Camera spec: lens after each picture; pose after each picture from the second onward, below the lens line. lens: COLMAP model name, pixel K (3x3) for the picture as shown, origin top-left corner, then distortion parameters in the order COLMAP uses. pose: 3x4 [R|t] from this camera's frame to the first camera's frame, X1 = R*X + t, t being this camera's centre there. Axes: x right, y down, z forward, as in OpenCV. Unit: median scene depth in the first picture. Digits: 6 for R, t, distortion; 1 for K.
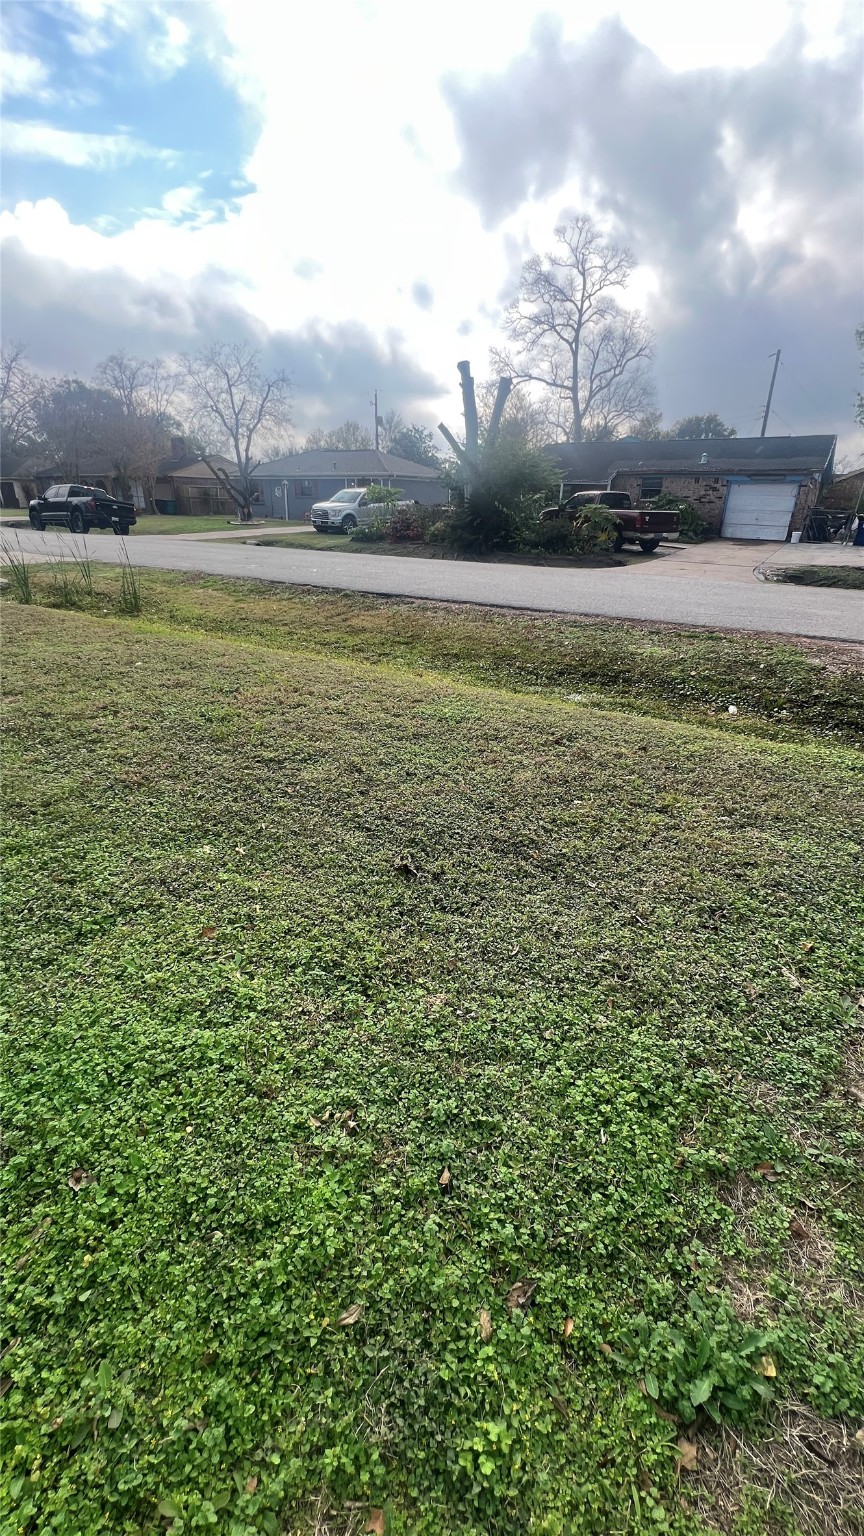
lens RADIAL K [[613.6, 0, 439.6], [0, 613.6, 770.8], [0, 0, 1]] dist [-0.003447, 0.000840]
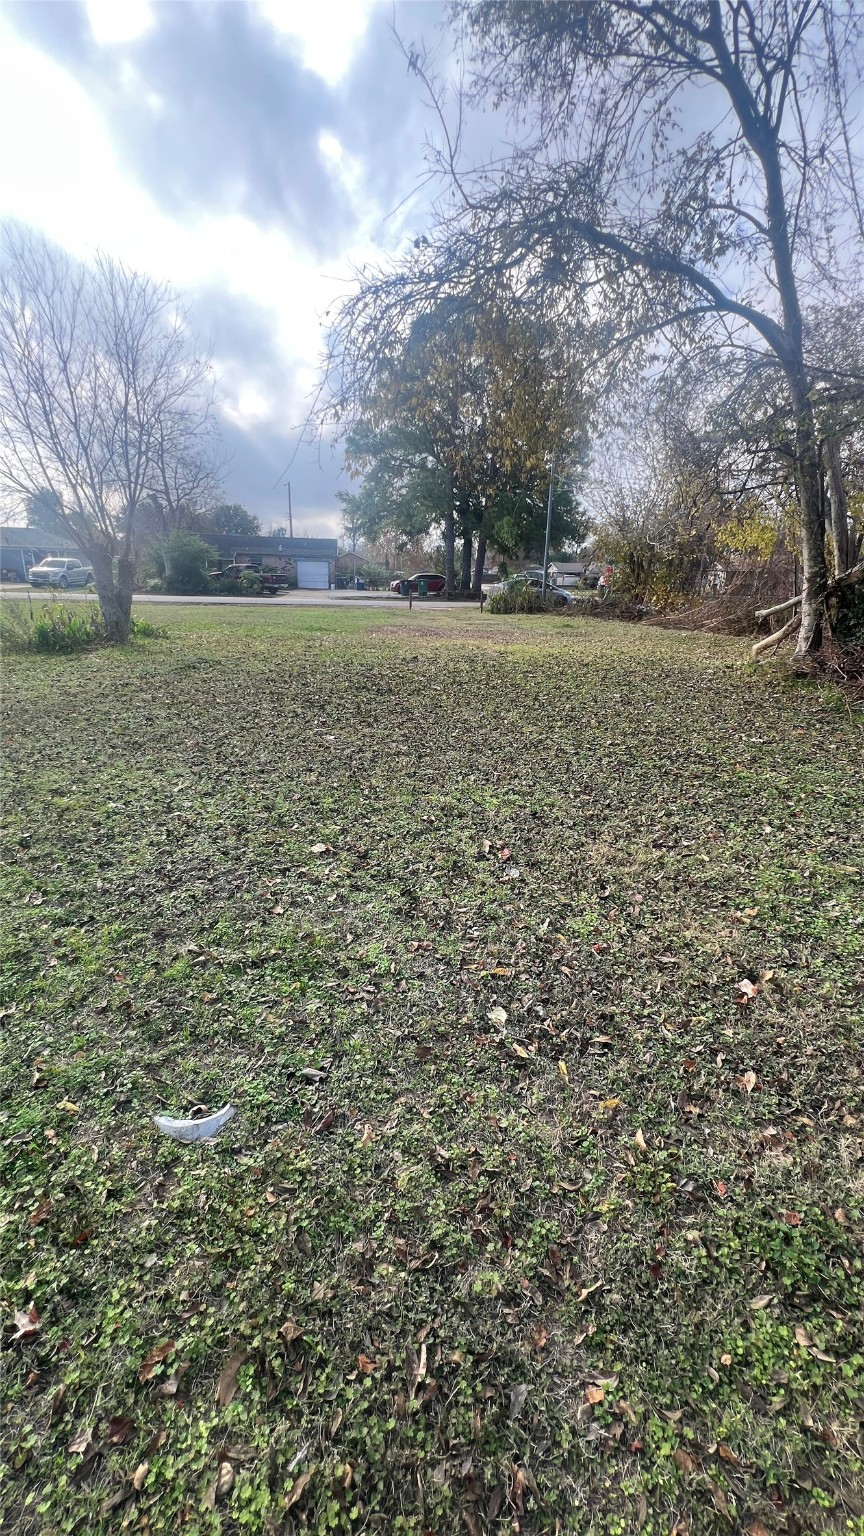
lens RADIAL K [[613.6, 0, 435.5], [0, 613.6, 768.9], [0, 0, 1]] dist [-0.003447, 0.000840]
pose [[0.762445, -0.188913, 0.618861, -1.097348], [0.246627, 0.969077, -0.008027, 0.627011], [-0.598208, 0.158748, 0.785460, -1.458480]]
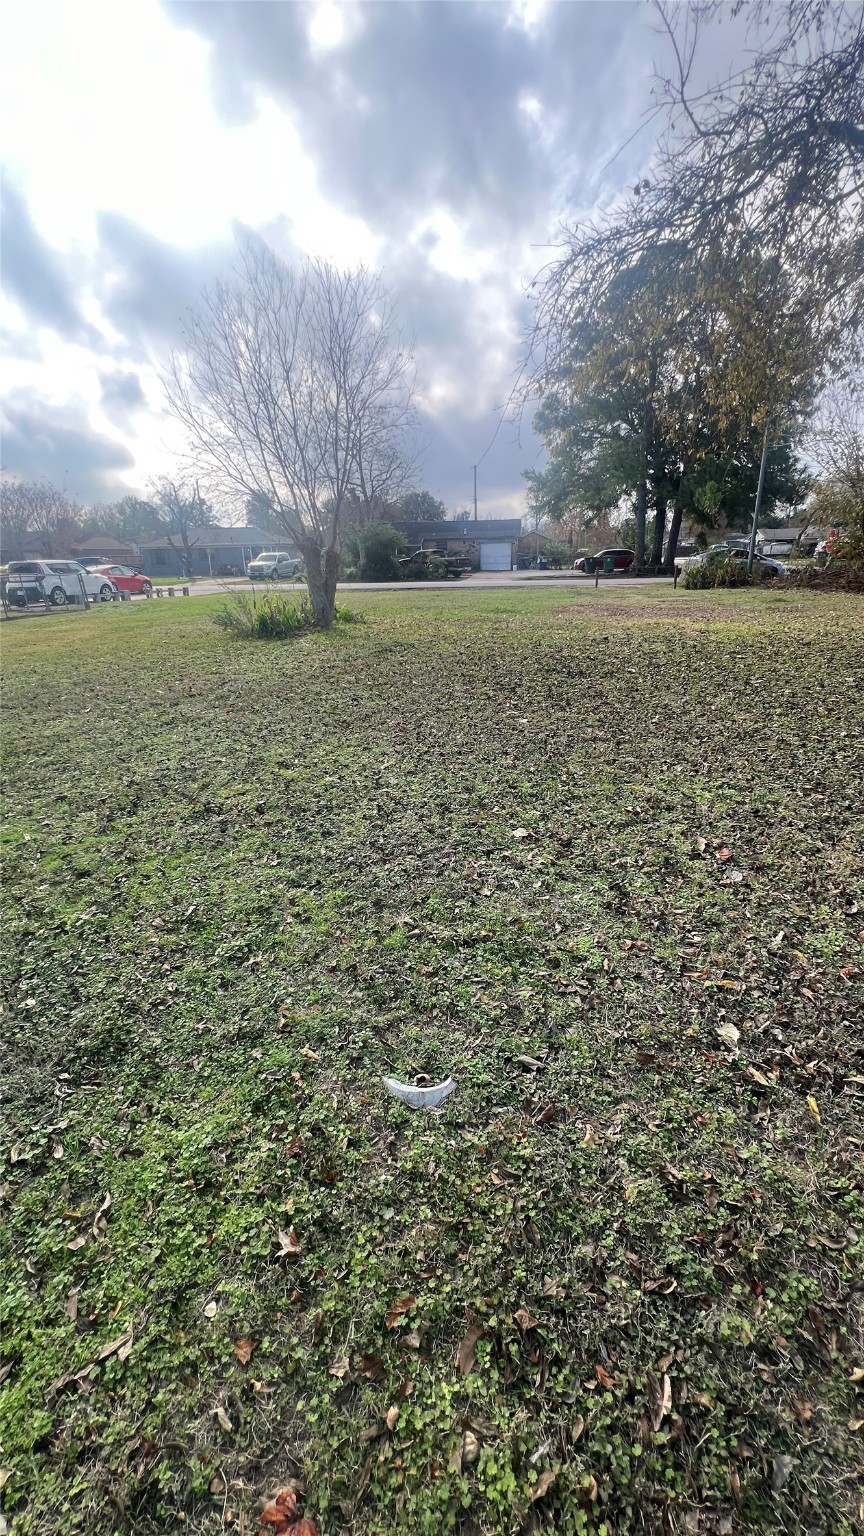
lens RADIAL K [[613.6, 0, 434.9], [0, 613.6, 768.6], [0, 0, 1]] dist [-0.003447, 0.000840]
pose [[0.910296, -0.168373, 0.378168, -1.107452], [0.198911, 0.979079, -0.042885, 0.622323], [-0.363035, 0.114259, 0.924743, -1.448011]]
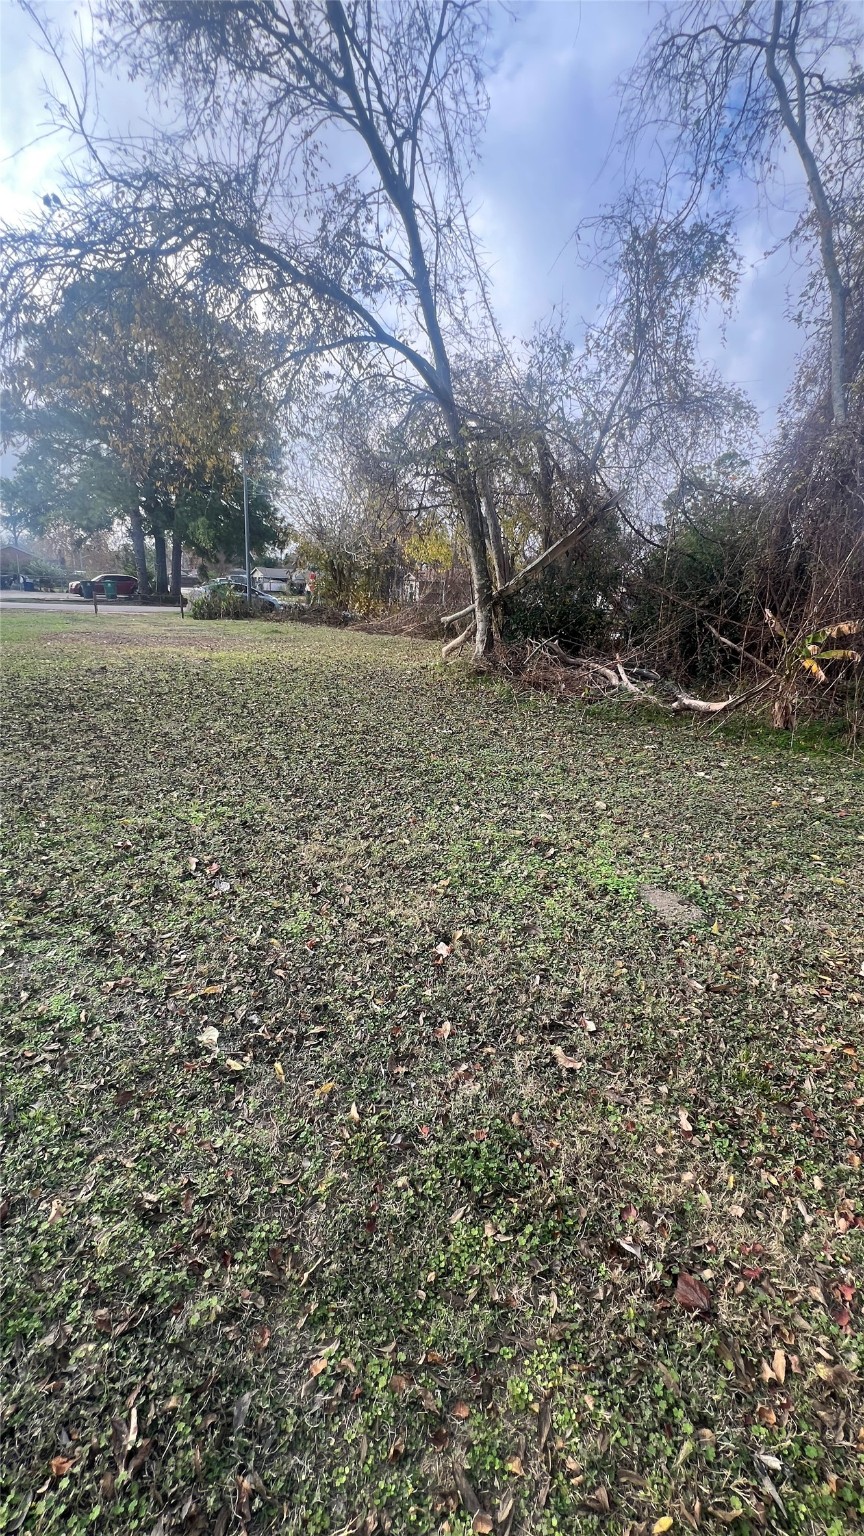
lens RADIAL K [[613.6, 0, 436.2], [0, 613.6, 768.8], [0, 0, 1]] dist [-0.003447, 0.000840]
pose [[0.405730, -0.244702, 0.880627, -1.093639], [0.325852, 0.938909, 0.110768, 0.631156], [-0.853934, 0.242012, 0.460680, -1.469142]]
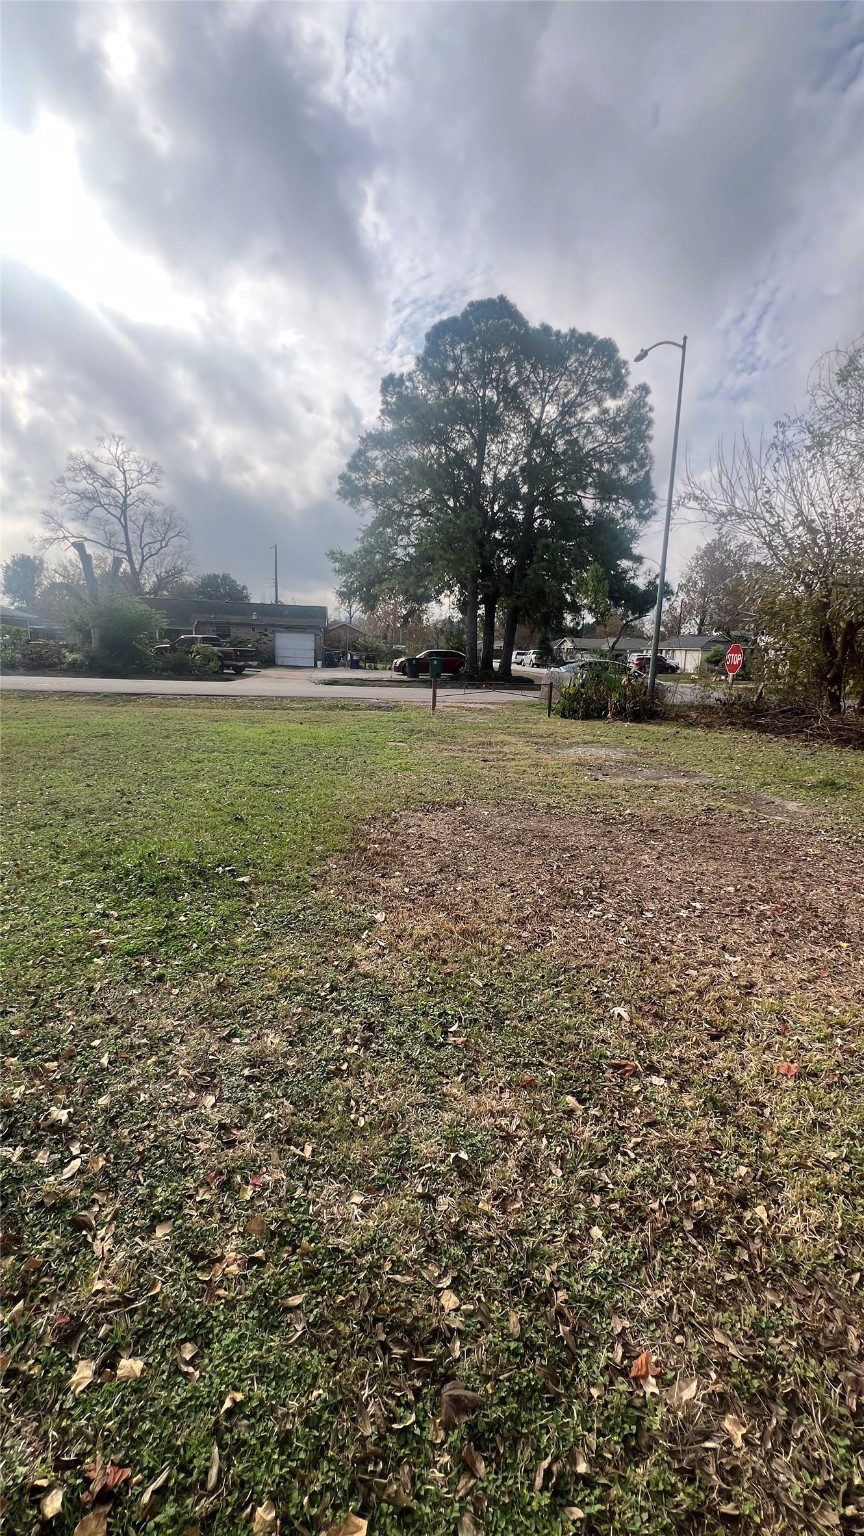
lens RADIAL K [[613.6, 0, 433.4], [0, 613.6, 773.3], [0, 0, 1]] dist [-0.003447, 0.000840]
pose [[0.758953, -0.115448, 0.640829, -0.539577], [0.237753, 0.965340, -0.107667, 0.293091], [-0.606188, 0.234073, 0.760096, -0.715287]]
